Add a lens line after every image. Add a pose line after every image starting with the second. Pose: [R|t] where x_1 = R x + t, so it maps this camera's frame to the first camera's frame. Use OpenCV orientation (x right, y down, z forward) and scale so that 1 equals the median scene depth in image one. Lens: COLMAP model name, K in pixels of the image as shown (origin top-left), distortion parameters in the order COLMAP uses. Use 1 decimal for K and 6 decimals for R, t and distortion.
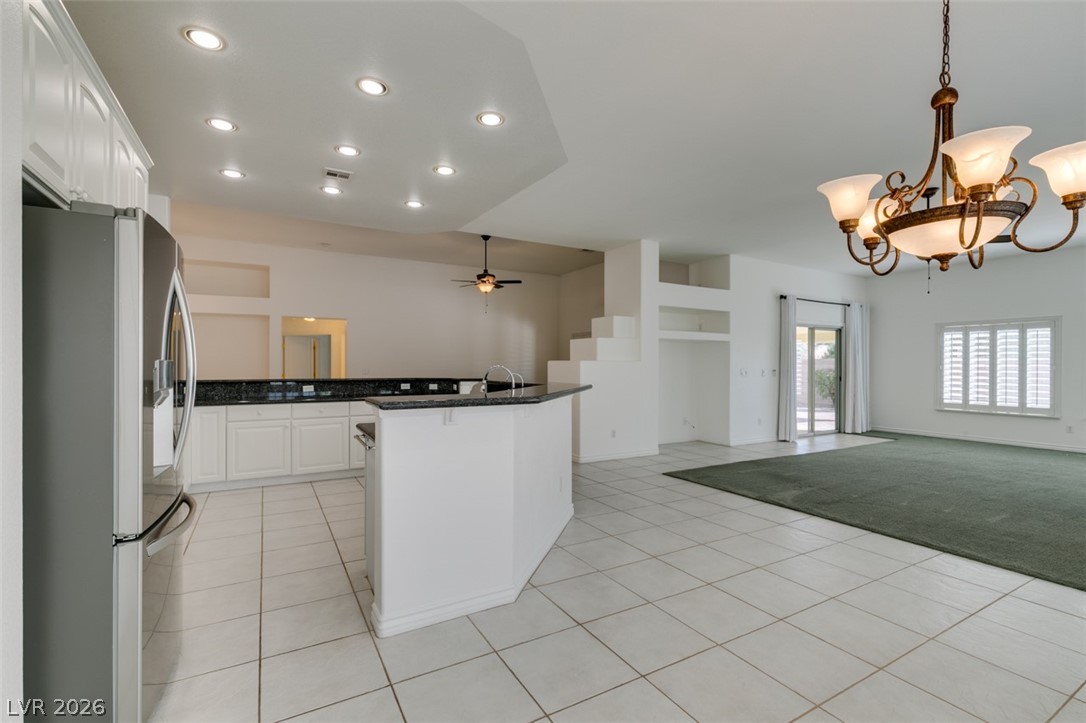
lens RADIAL K [[479.4, 0, 540.2], [0, 479.4, 364.4], [0, 0, 1]] dist [-0.001049, -0.000300]
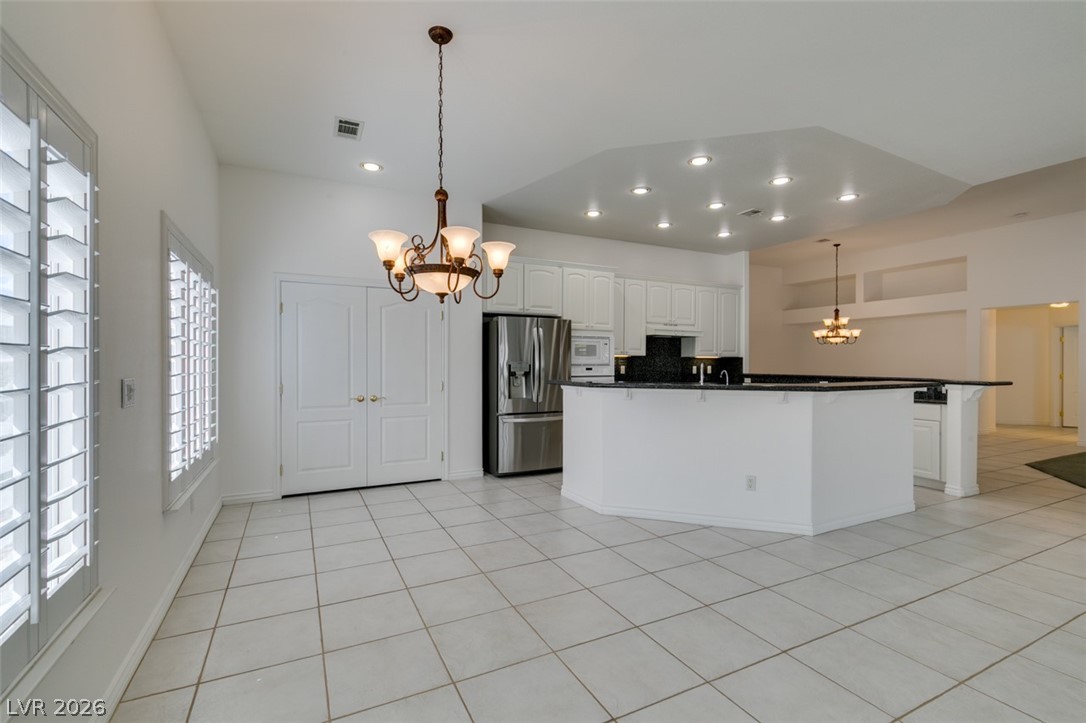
lens RADIAL K [[490.7, 0, 547.1], [0, 490.7, 366.0], [0, 0, 1]] dist [0.003470, 0.000378]
pose [[-0.036934, 0.004222, -0.999309, 0.637443], [-0.000368, 0.999991, 0.004239, 0.002718], [0.999318, 0.000524, -0.036932, 0.366168]]
